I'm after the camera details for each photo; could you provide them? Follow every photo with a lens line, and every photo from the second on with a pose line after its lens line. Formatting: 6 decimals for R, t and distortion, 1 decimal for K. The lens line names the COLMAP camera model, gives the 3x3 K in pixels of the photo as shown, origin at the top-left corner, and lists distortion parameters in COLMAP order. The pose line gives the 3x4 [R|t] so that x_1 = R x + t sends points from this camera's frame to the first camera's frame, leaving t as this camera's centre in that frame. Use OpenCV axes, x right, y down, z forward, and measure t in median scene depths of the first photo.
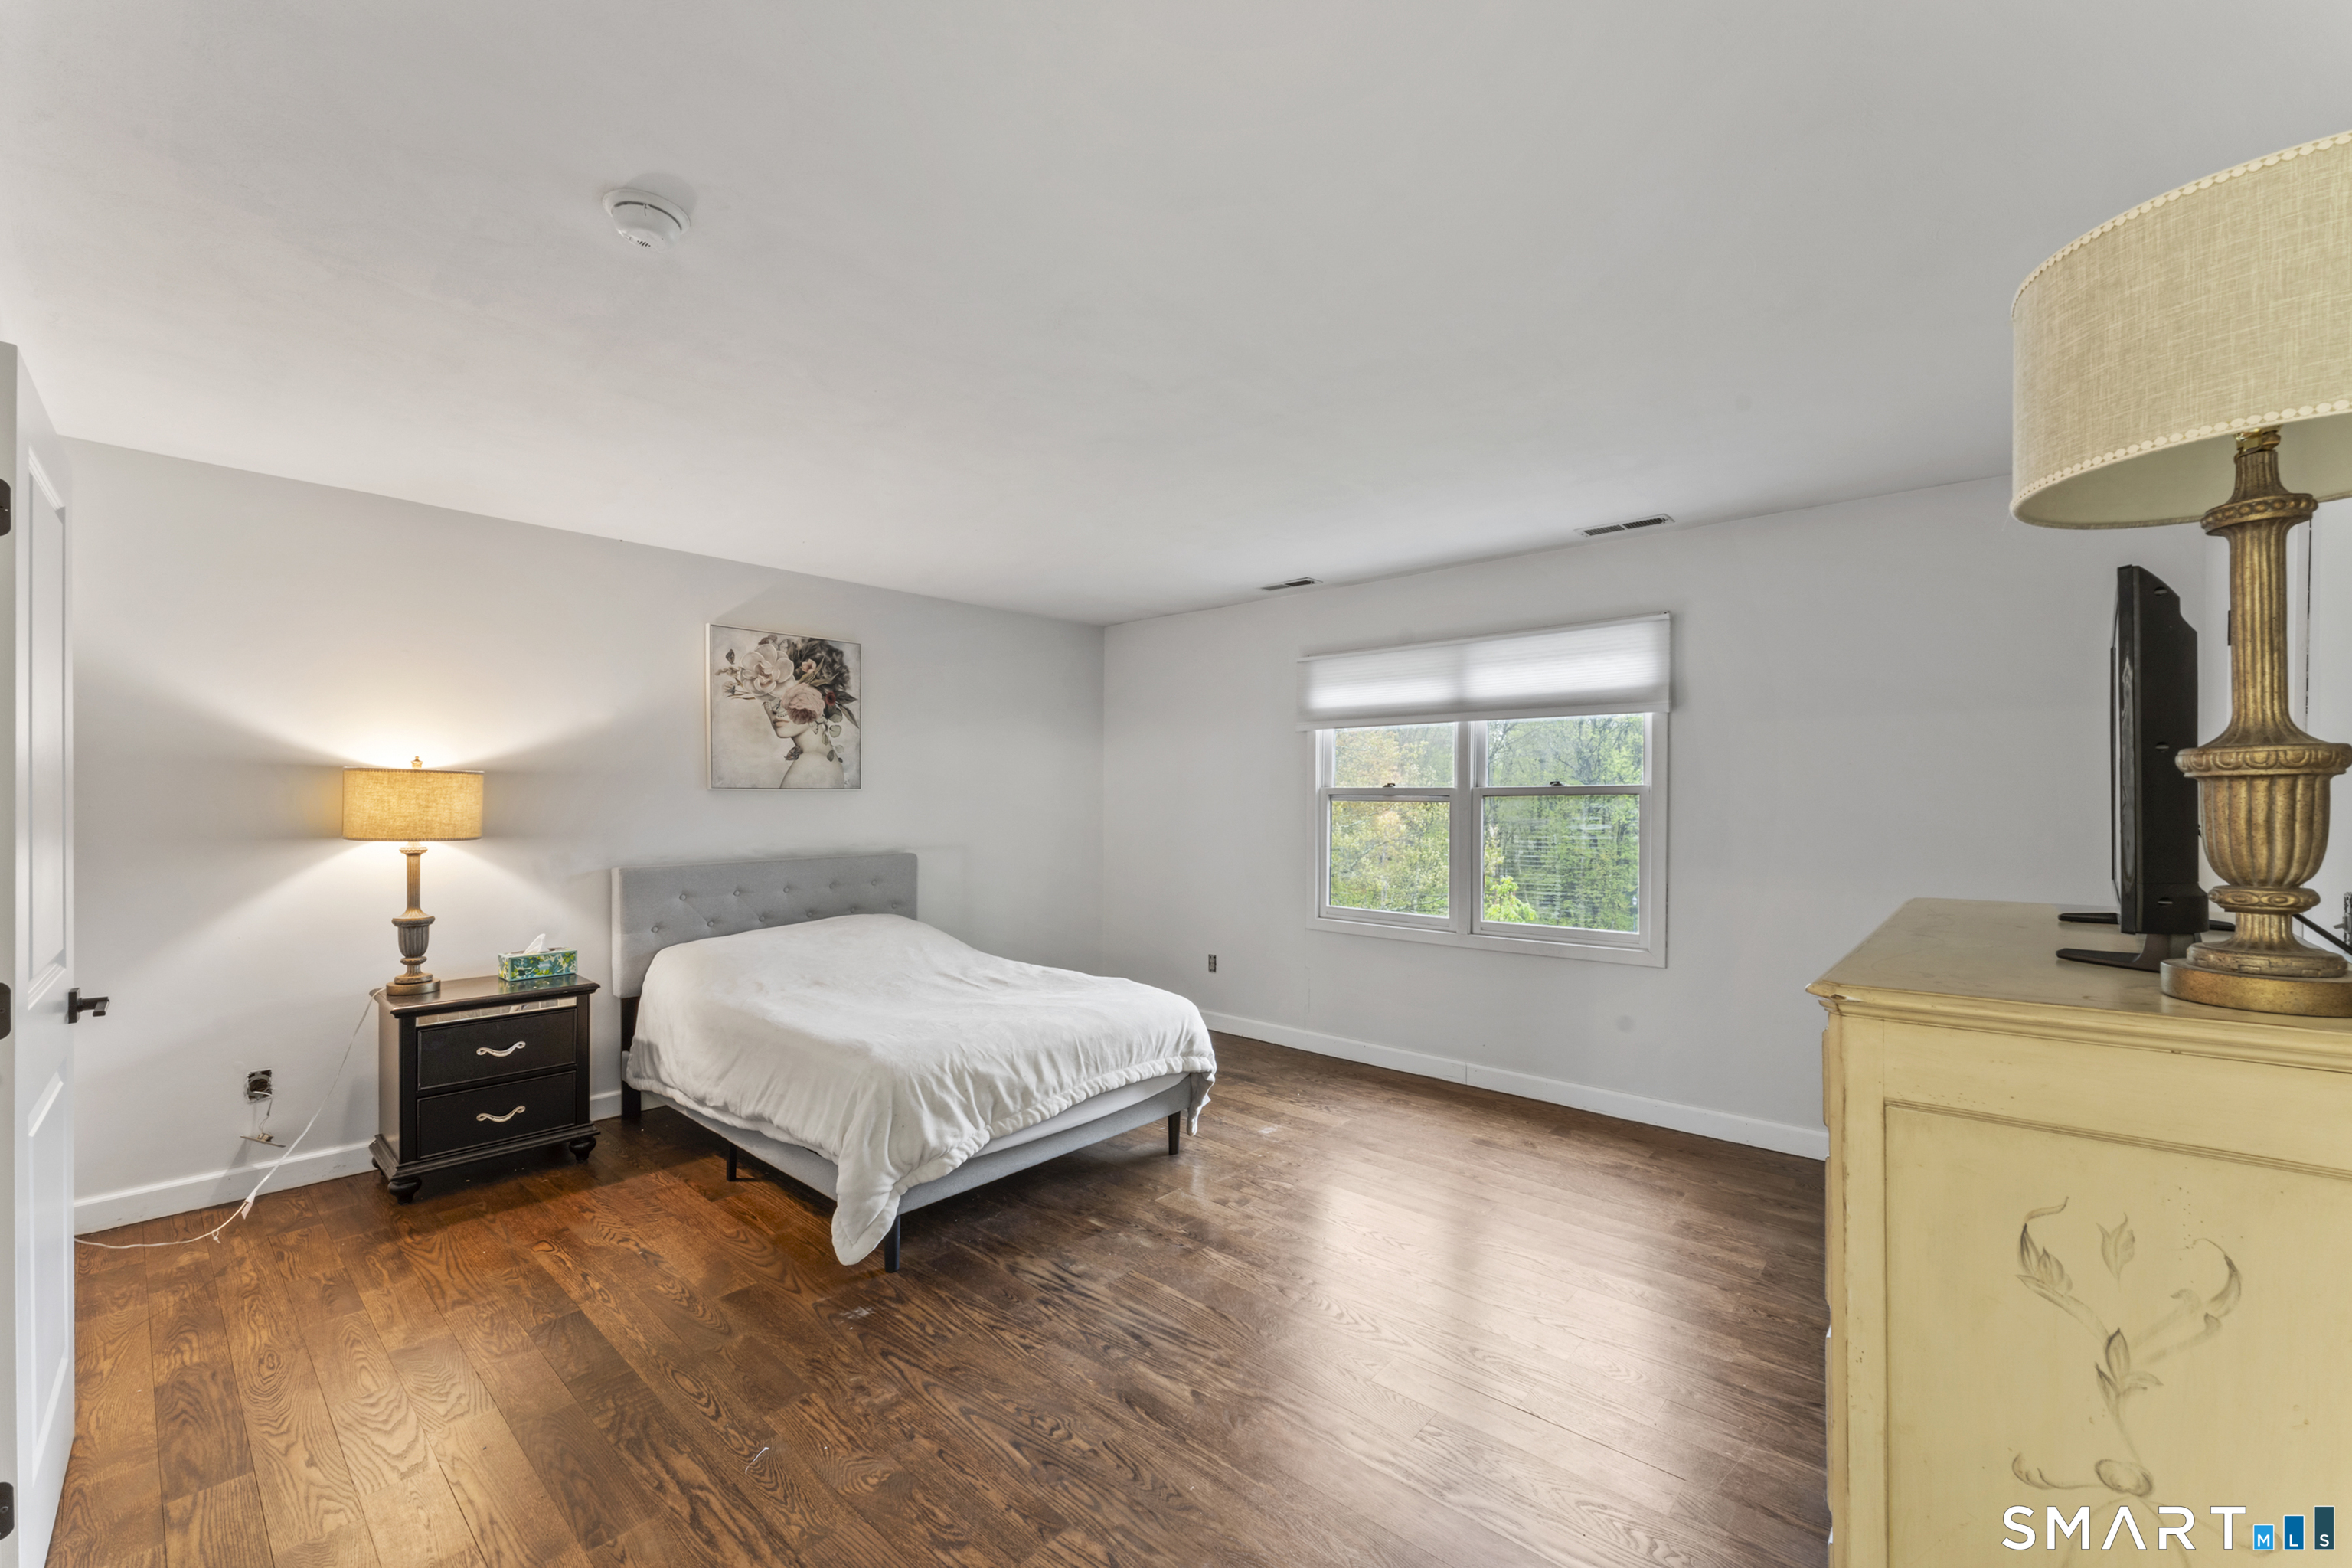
lens RADIAL K [[949.1, 0, 1182.0], [0, 949.1, 792.9], [0, 0, 1]] dist [-0.002417, 0.000473]
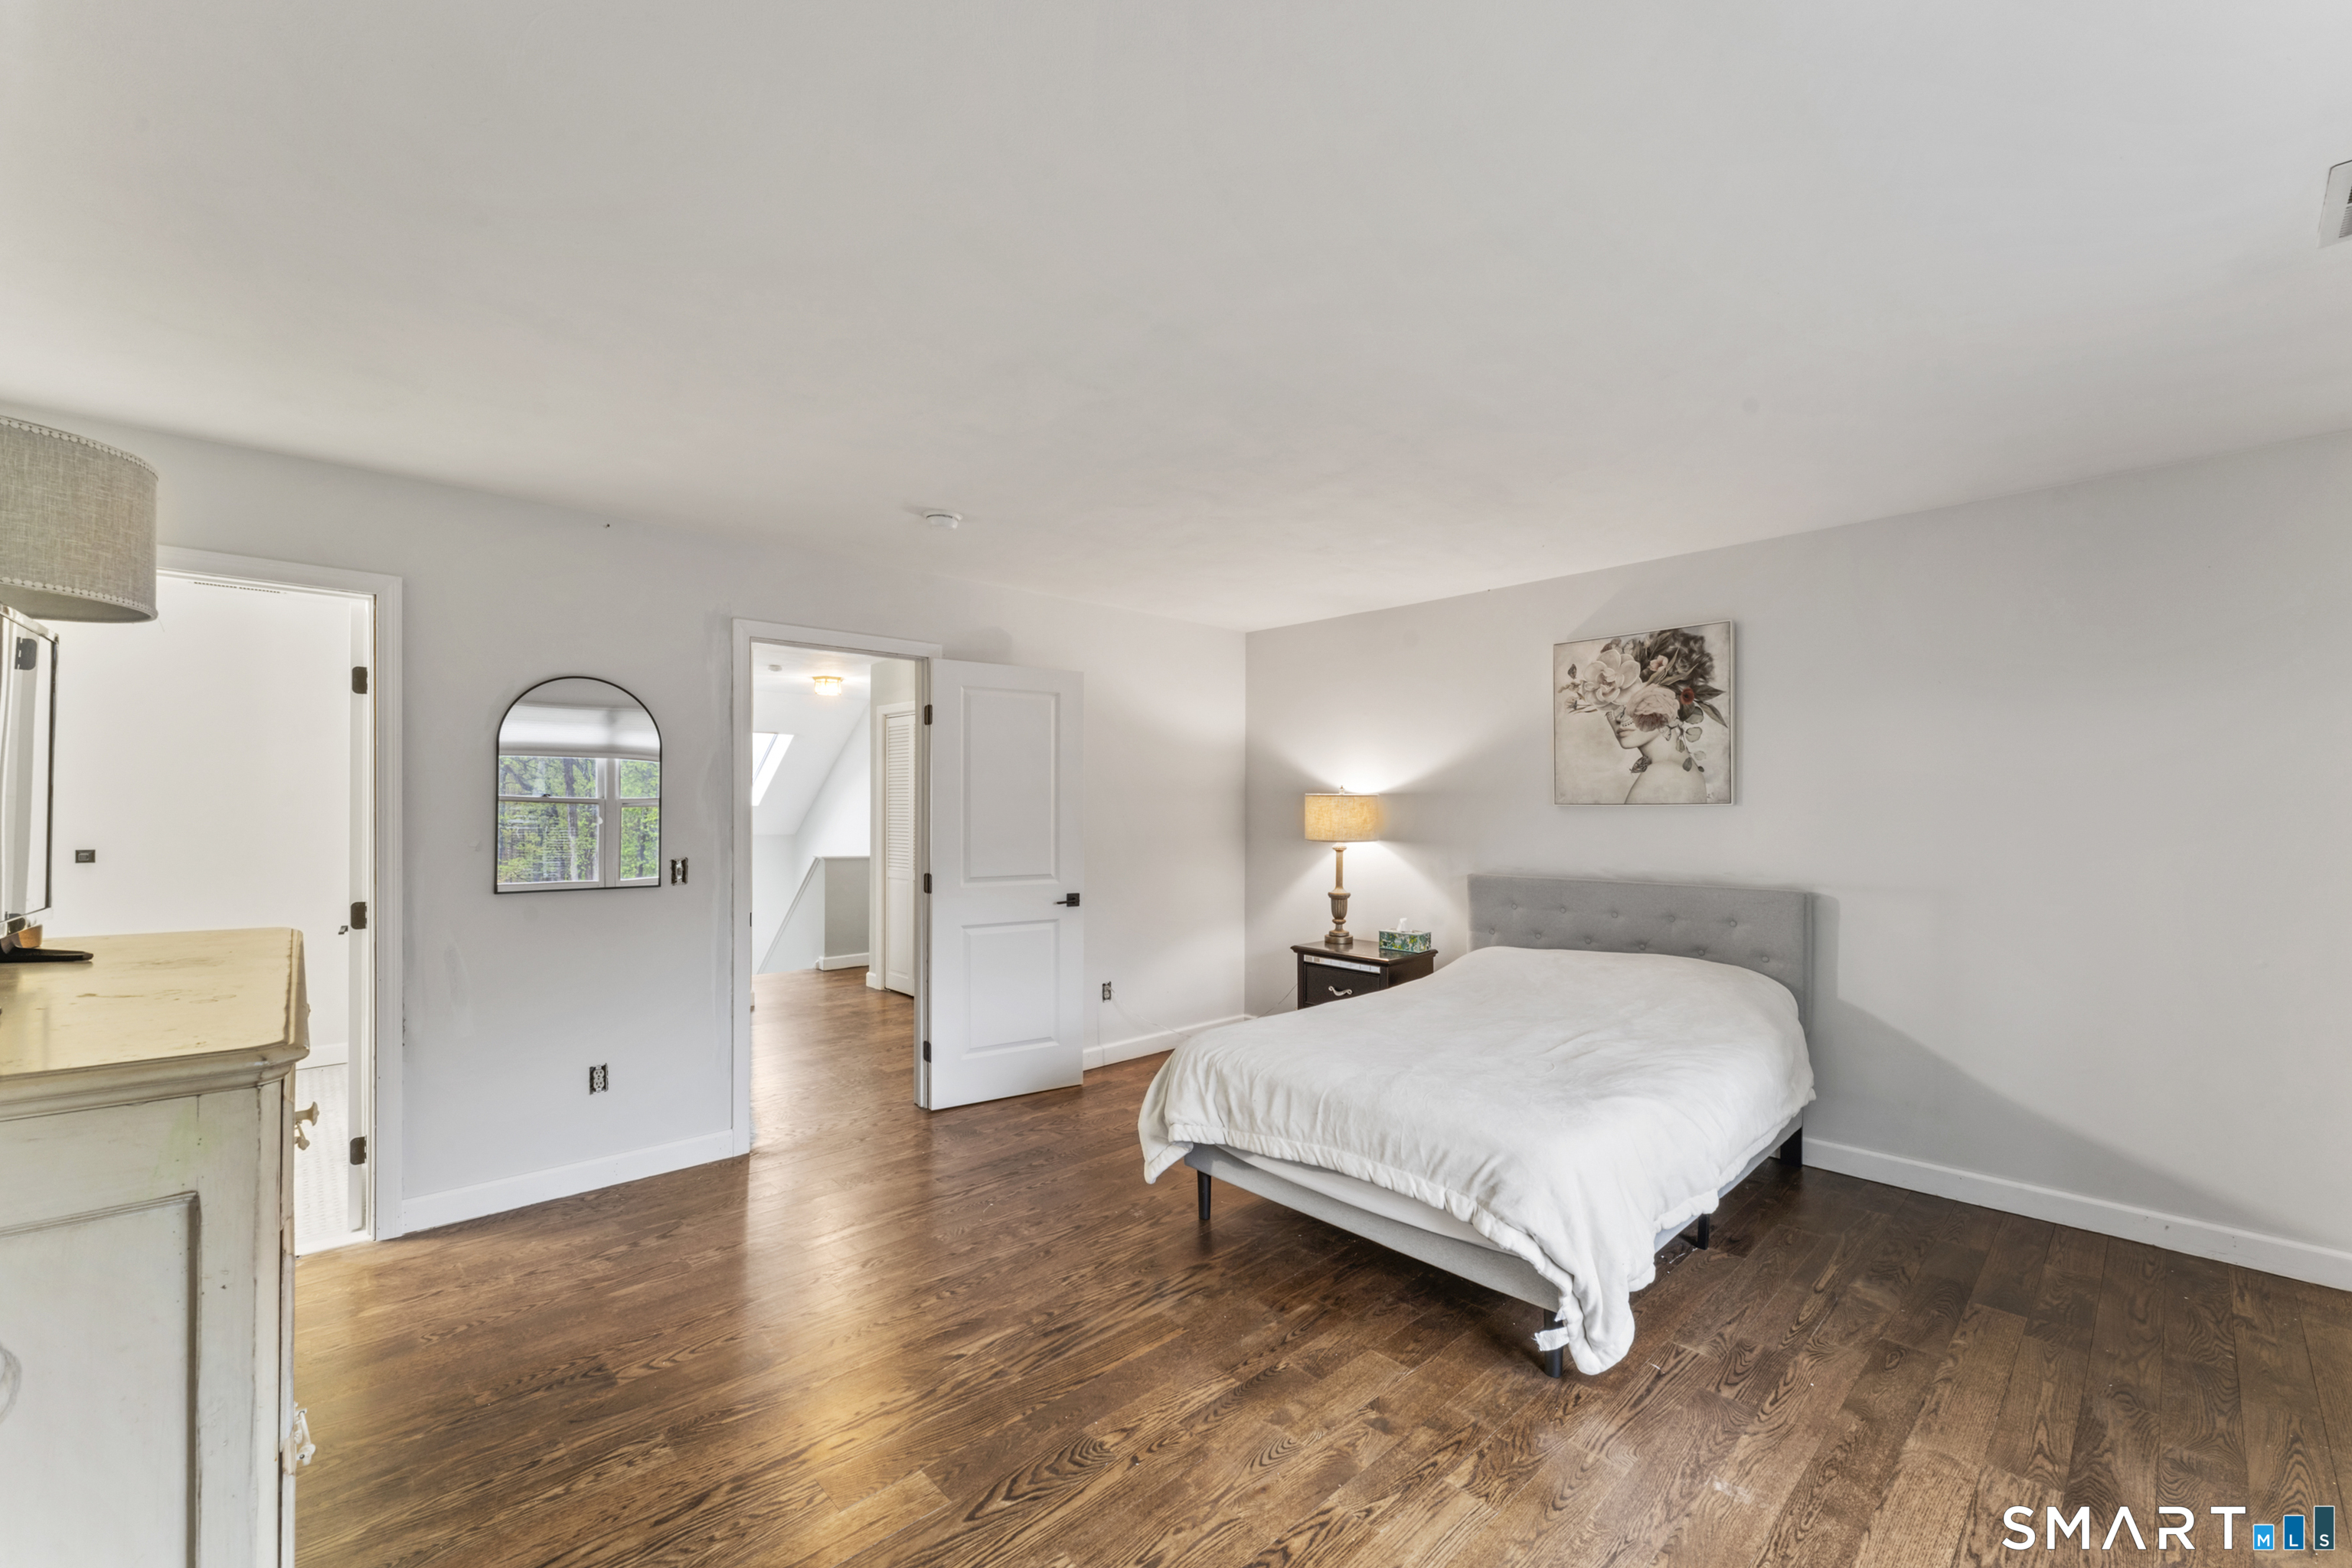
lens RADIAL K [[949.1, 0, 1173.4], [0, 949.1, 795.5], [0, 0, 1]] dist [-0.002417, 0.000473]
pose [[-0.093437, -0.016097, -0.995495, 0.531938], [0.001936, 0.999864, -0.016350, 0.001225], [0.995623, -0.003455, -0.093393, 0.656413]]
